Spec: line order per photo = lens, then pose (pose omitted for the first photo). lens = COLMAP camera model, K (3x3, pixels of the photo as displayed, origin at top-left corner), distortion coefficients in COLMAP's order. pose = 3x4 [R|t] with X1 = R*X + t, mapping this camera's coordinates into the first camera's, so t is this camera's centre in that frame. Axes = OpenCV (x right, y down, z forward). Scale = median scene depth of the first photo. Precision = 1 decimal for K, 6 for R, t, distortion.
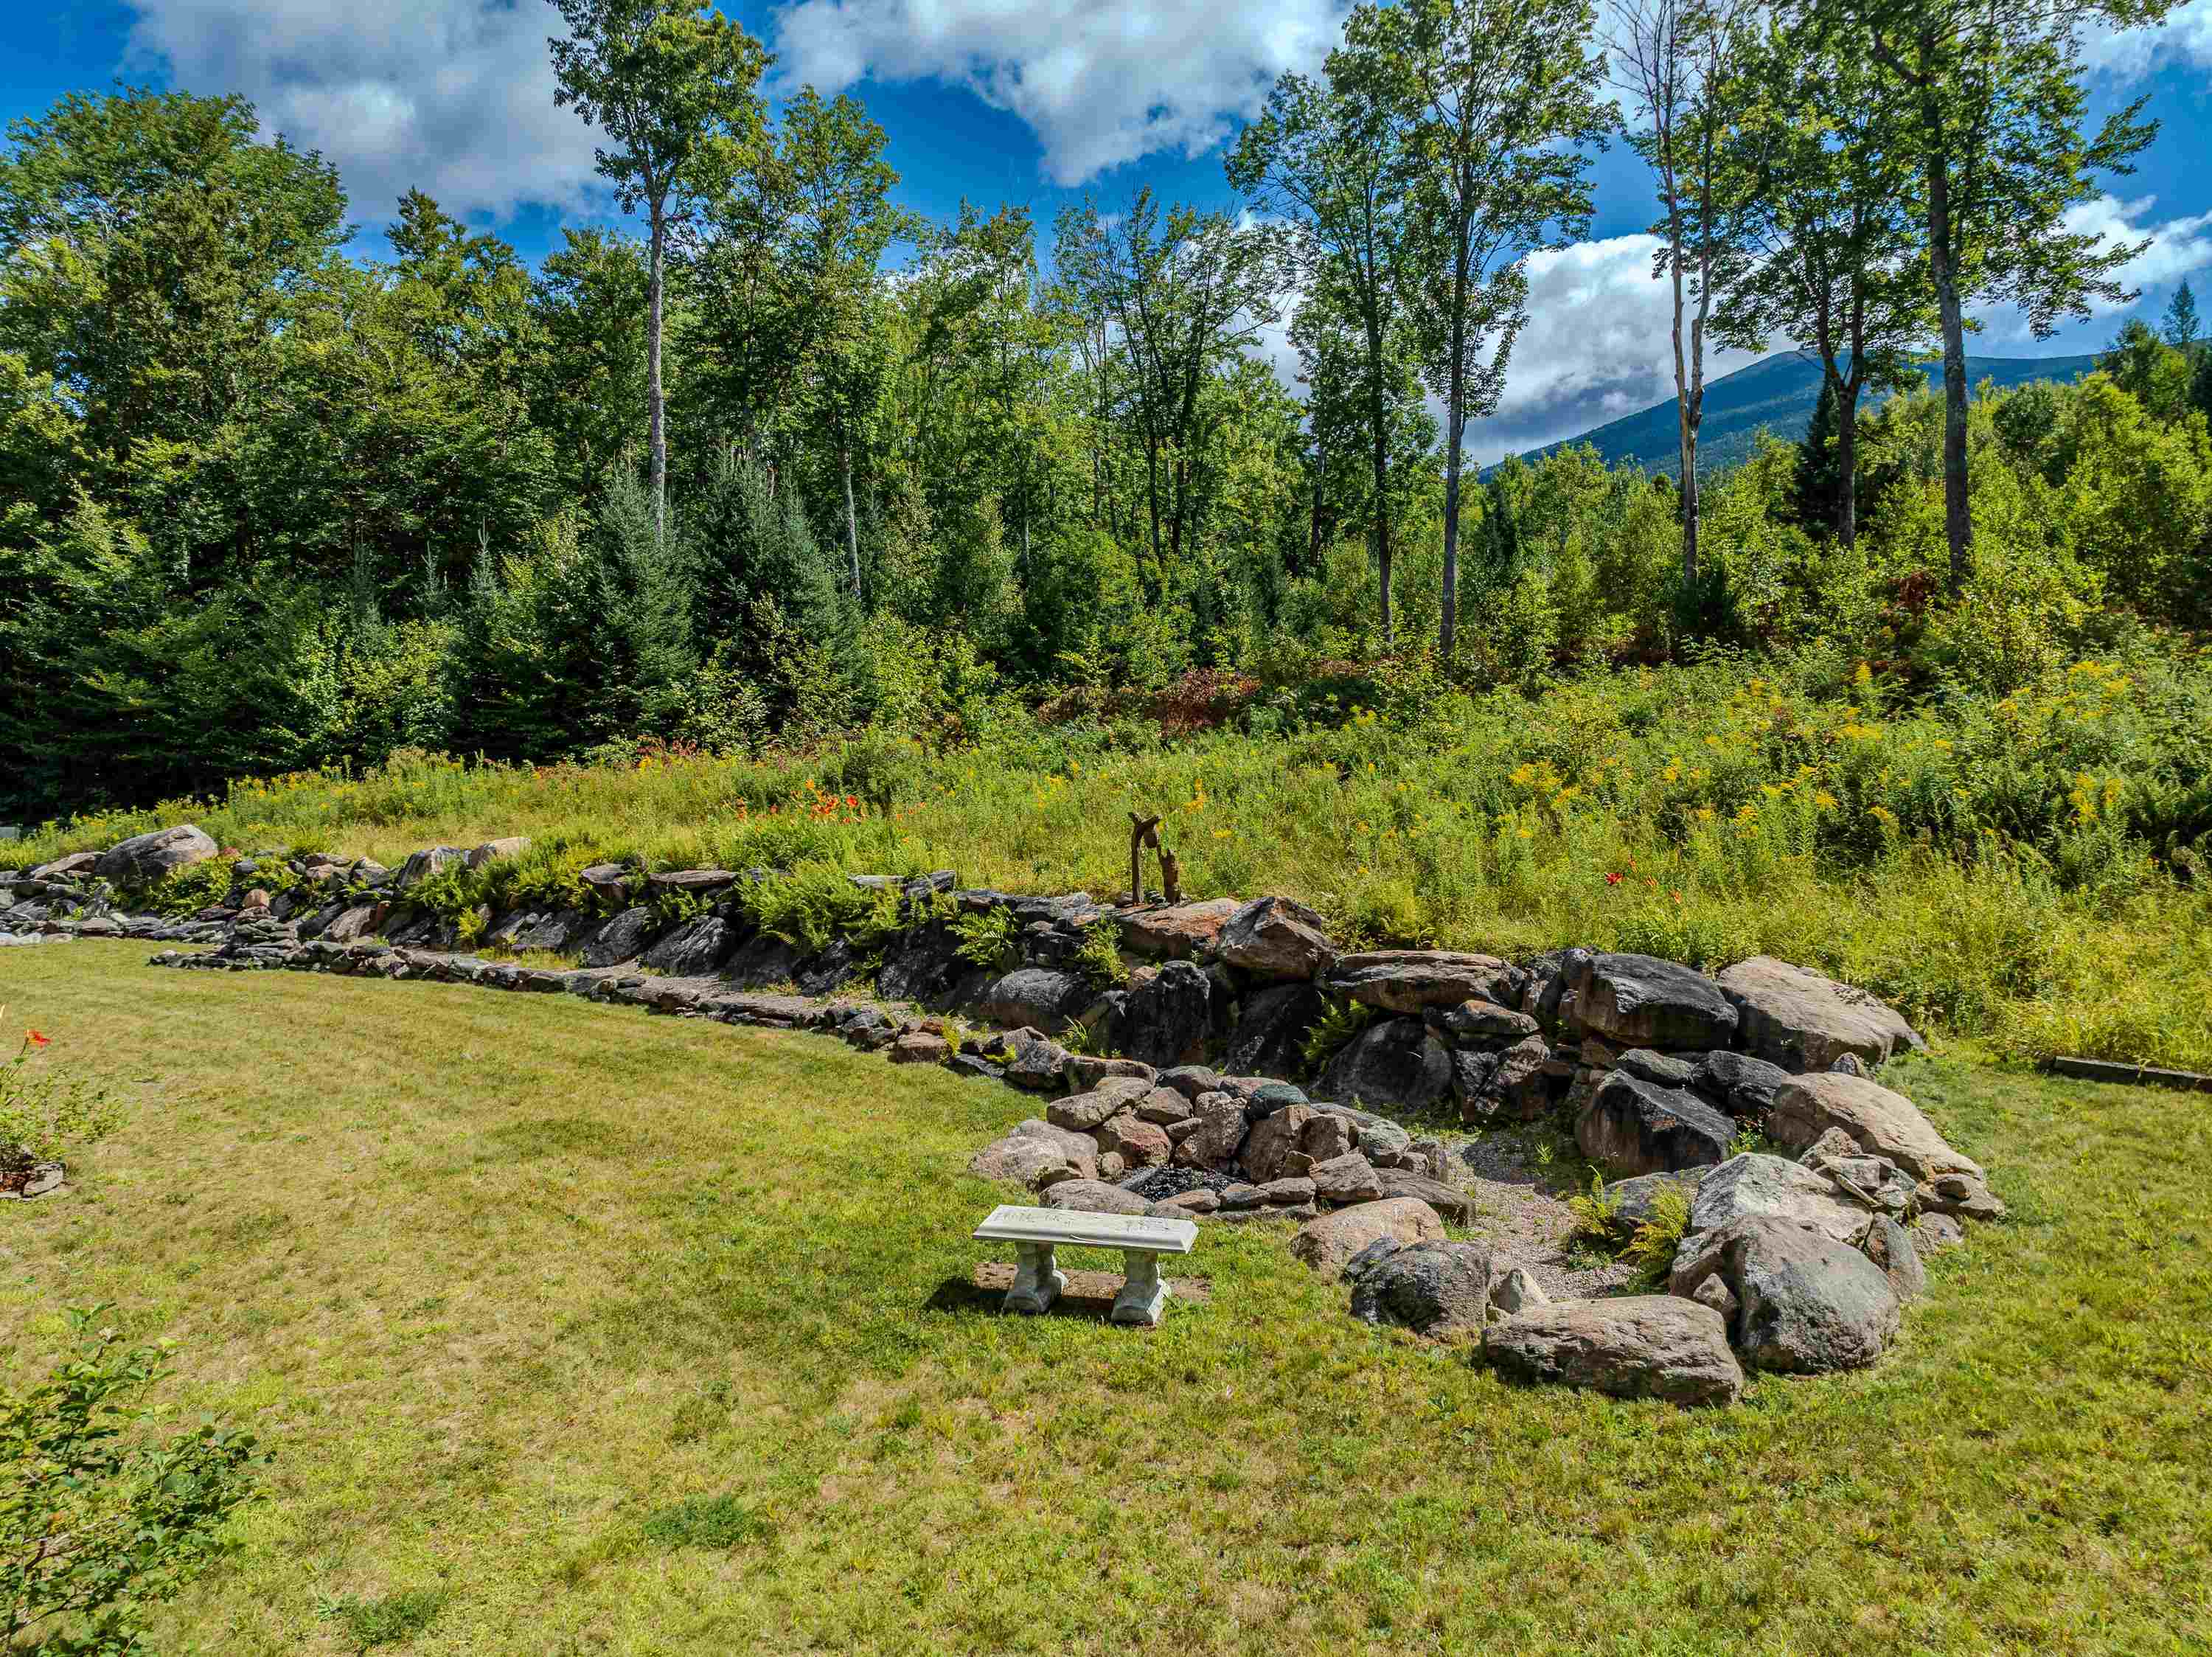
lens RADIAL K [[1574.1, 0, 1106.0], [0, 1574.1, 828.5], [0, 0, 1]] dist [-0.008319, -0.002382]
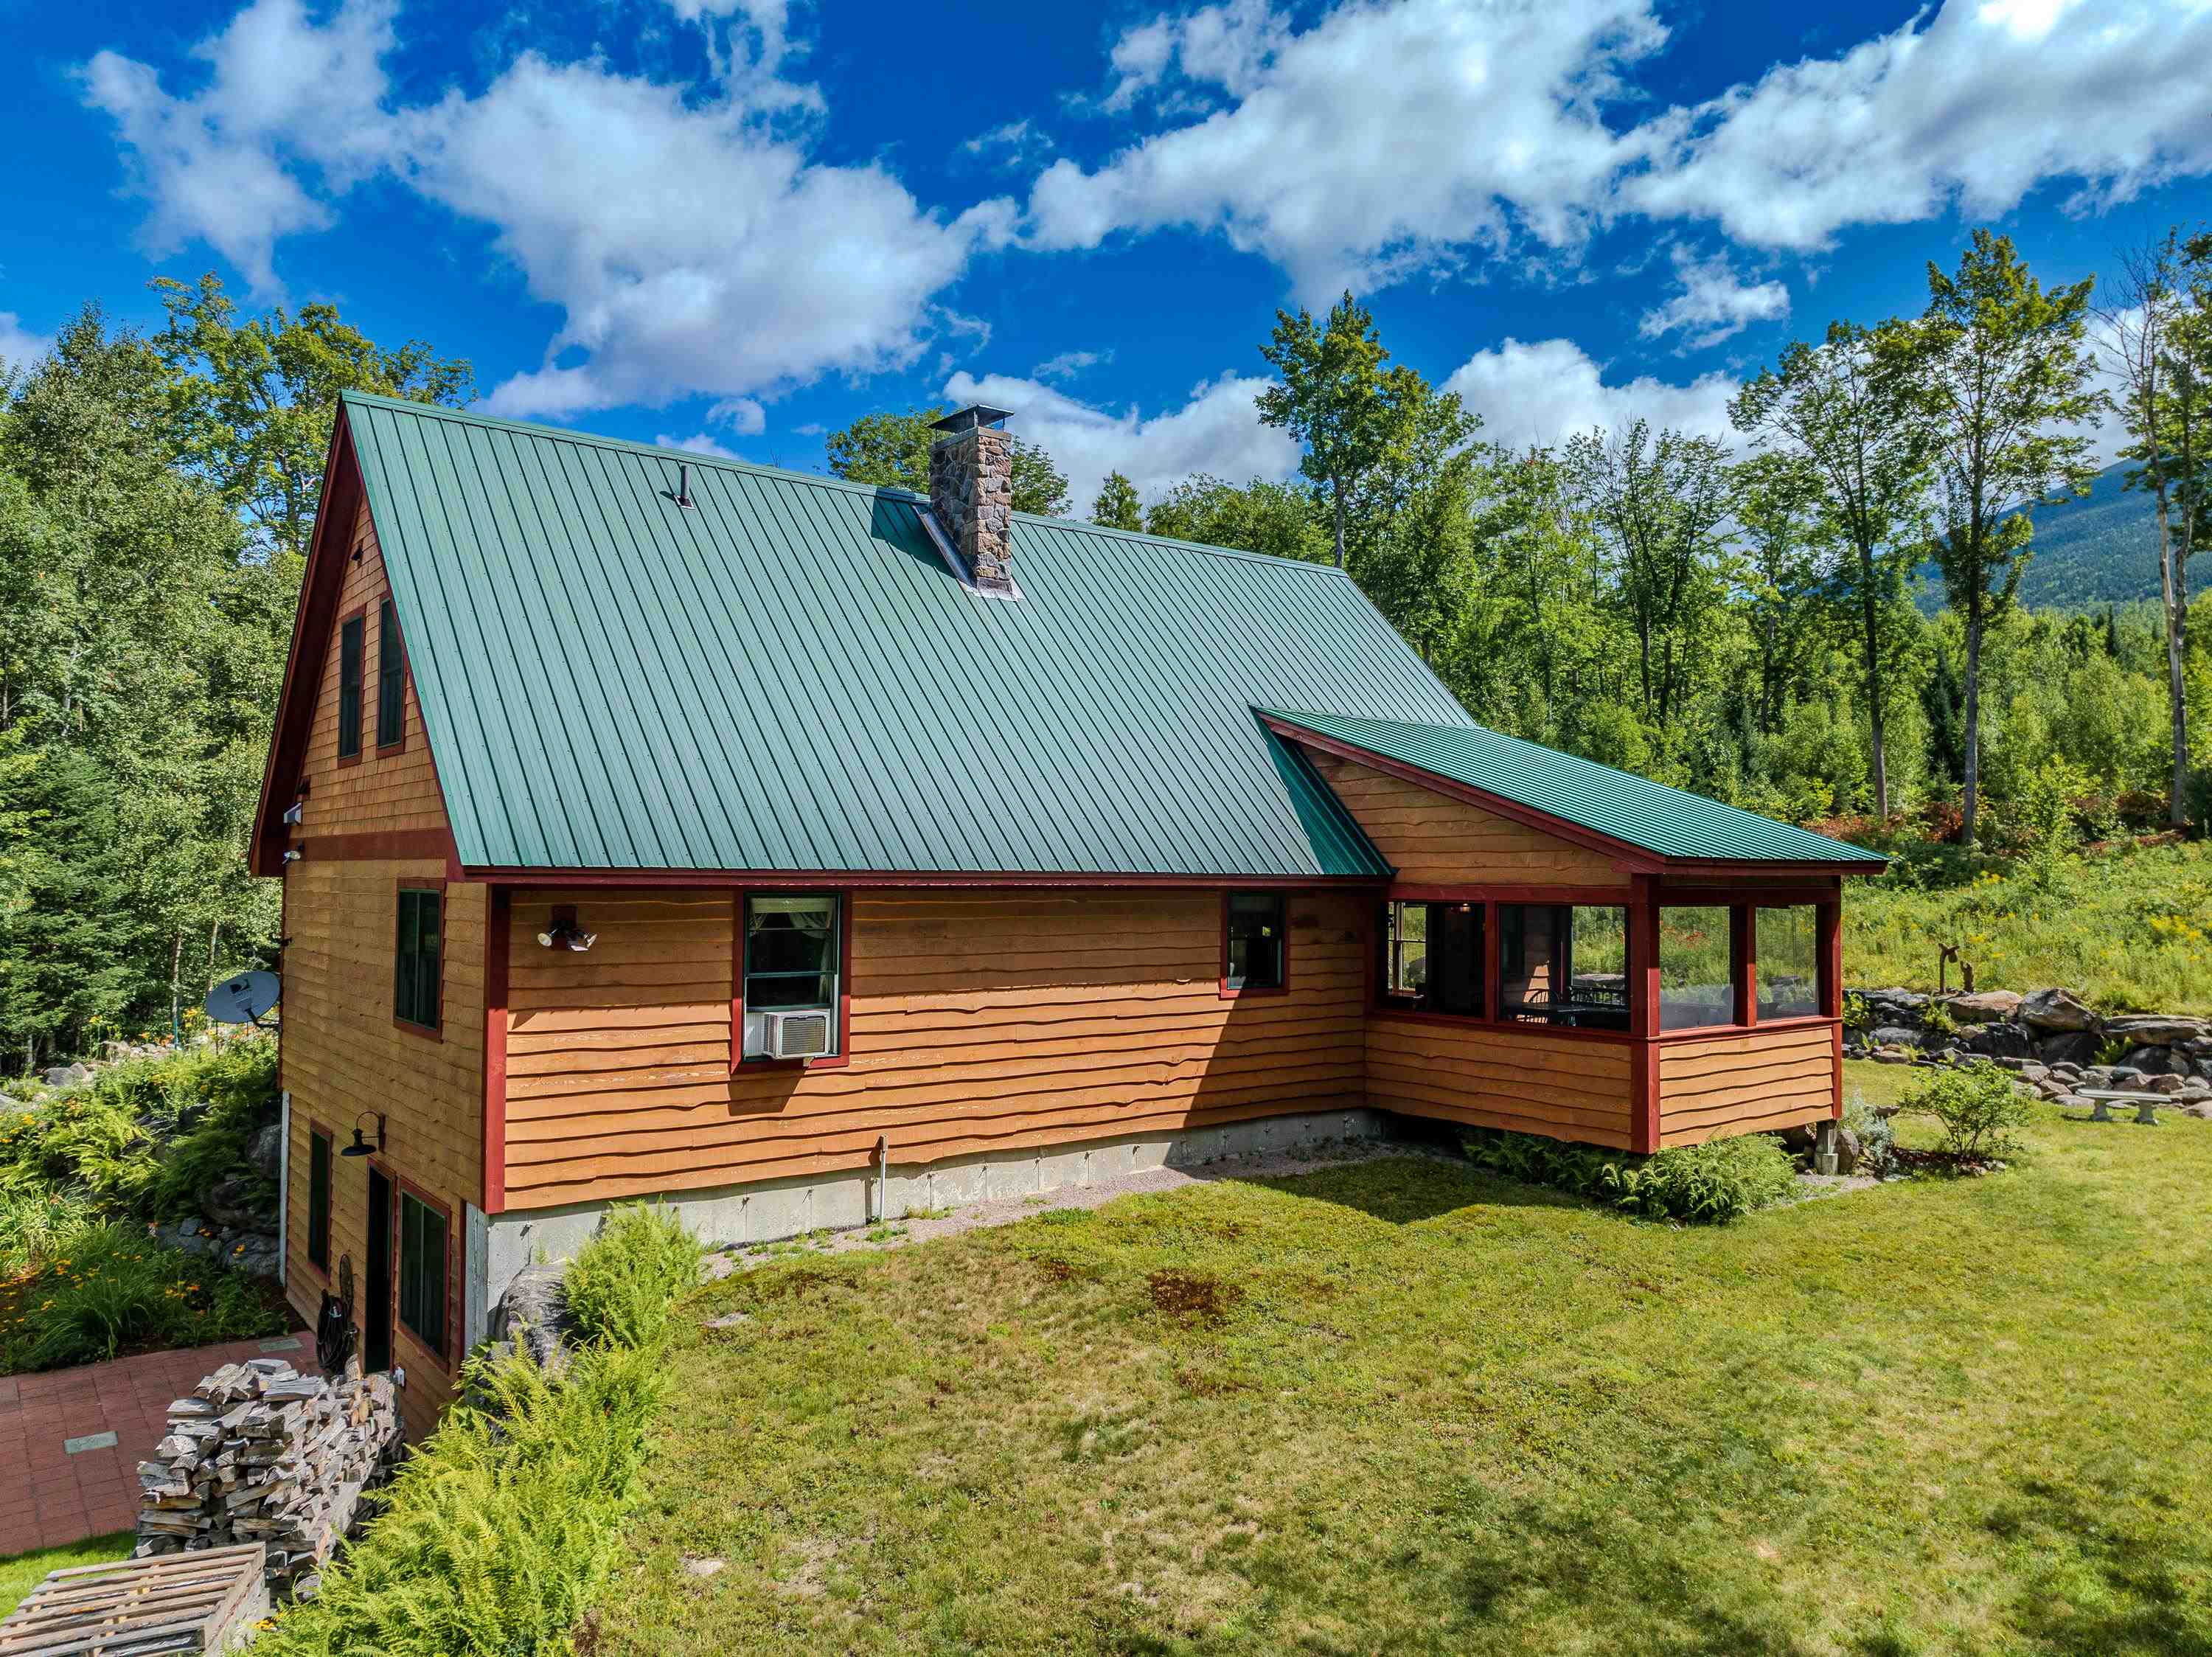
lens RADIAL K [[1574.1, 0, 1106.0], [0, 1574.1, 828.5], [0, 0, 1]] dist [-0.008319, -0.002382]
pose [[0.980546, -0.004225, -0.196244, -0.572950], [-0.010440, 0.997230, -0.073639, 0.000791], [0.196012, 0.074255, 0.977786, -0.985726]]
